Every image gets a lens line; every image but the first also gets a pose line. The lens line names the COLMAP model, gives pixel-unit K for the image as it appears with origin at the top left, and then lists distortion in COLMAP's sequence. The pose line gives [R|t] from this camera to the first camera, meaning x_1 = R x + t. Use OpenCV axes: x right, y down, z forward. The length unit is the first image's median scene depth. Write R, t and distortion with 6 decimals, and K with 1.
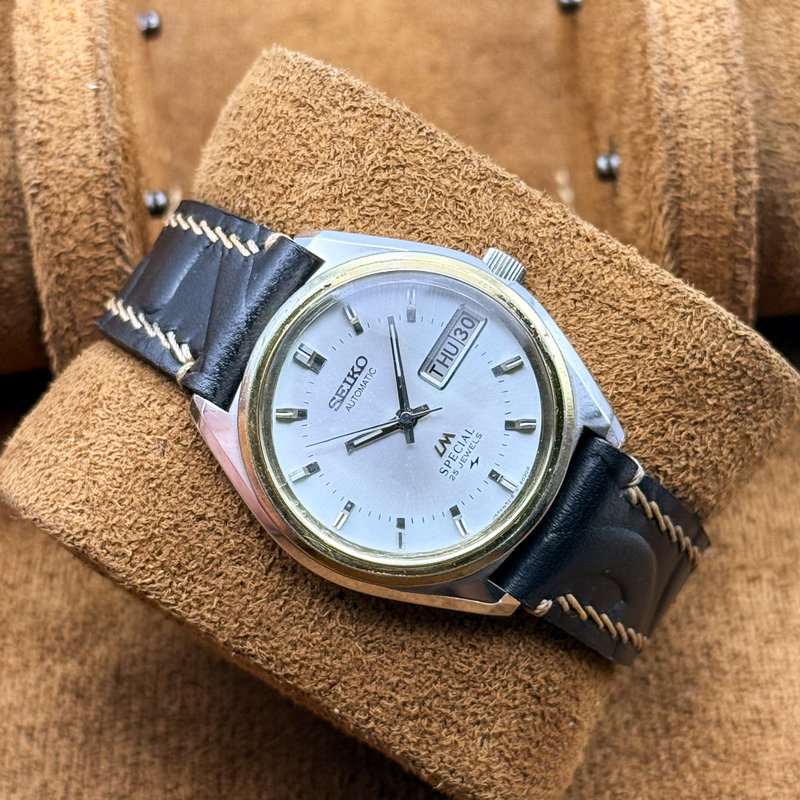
lens RADIAL K [[2309.1, 0, 387.5], [0, 2309.1, 402.6], [0, 0, 1]] dist [0.023491, -2.421569]
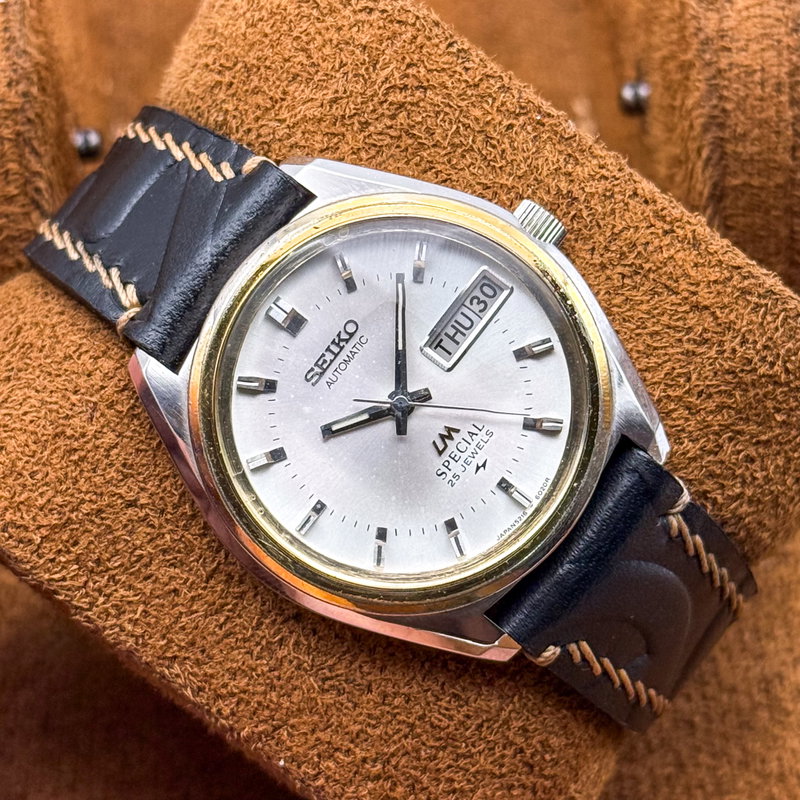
lens RADIAL K [[2551.9, 0, 400.8], [0, 2551.9, 410.7], [0, 0, 1]] dist [-0.026384, -0.113241]
pose [[0.995527, 0.092102, 0.021034, -0.009703], [-0.092343, 0.995669, 0.010787, -0.000136], [-0.019949, -0.012681, 0.999721, 0.119377]]
